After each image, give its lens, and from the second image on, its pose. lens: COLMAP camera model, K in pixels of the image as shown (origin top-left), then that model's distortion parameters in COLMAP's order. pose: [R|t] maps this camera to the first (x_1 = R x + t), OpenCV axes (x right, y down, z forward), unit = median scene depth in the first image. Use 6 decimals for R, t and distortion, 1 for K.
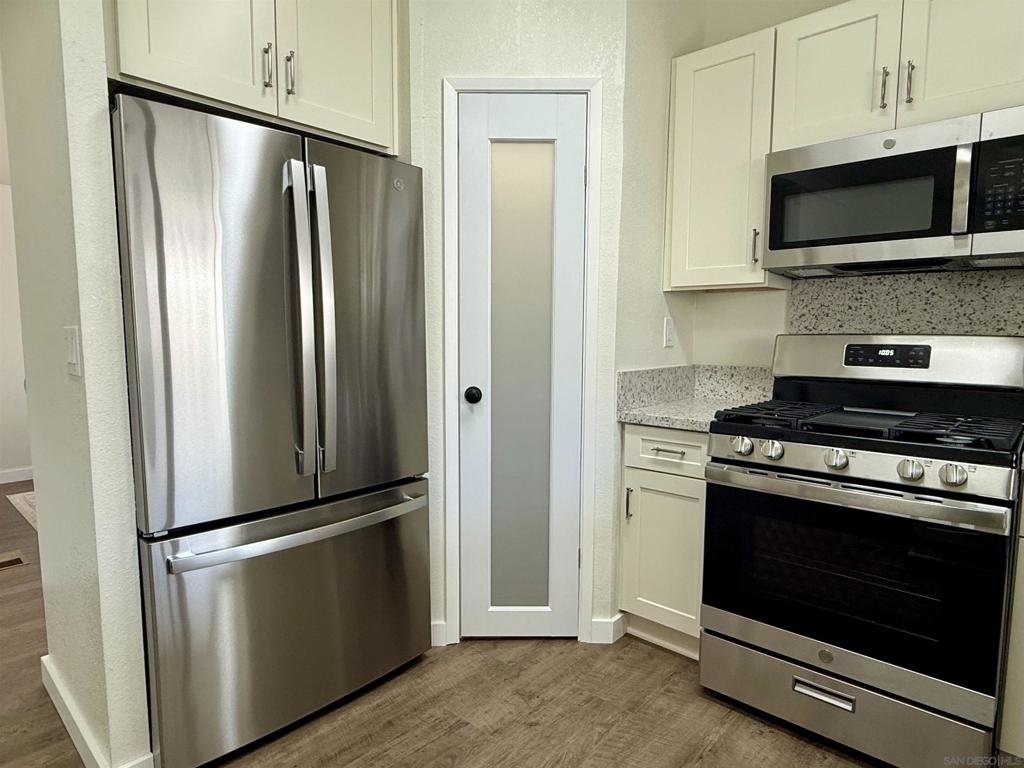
lens RADIAL K [[590.3, 0, 512.0], [0, 590.3, 384.0], [0, 0, 1]] dist [-0.007188, -0.000754]
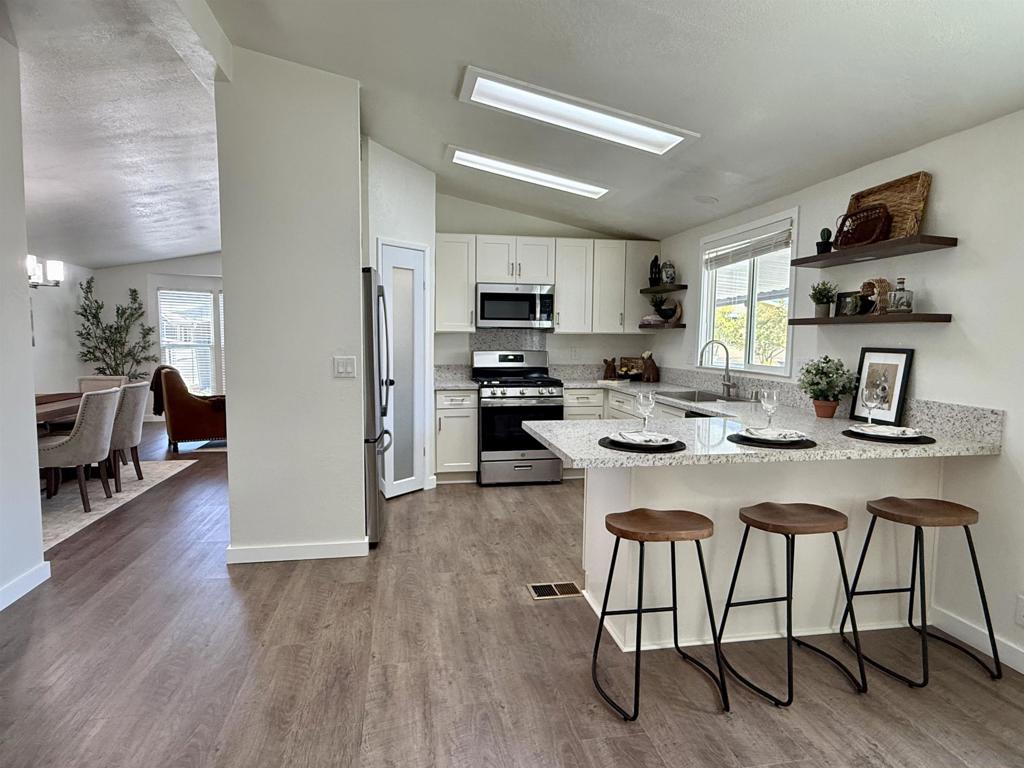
lens RADIAL K [[590.3, 0, 512.0], [0, 590.3, 384.0], [0, 0, 1]] dist [-0.007188, -0.000754]
pose [[0.600719, -0.063481, 0.796936, -1.571166], [0.066979, 0.997334, 0.028956, -0.007461], [-0.796649, 0.035984, 0.603370, -0.685479]]
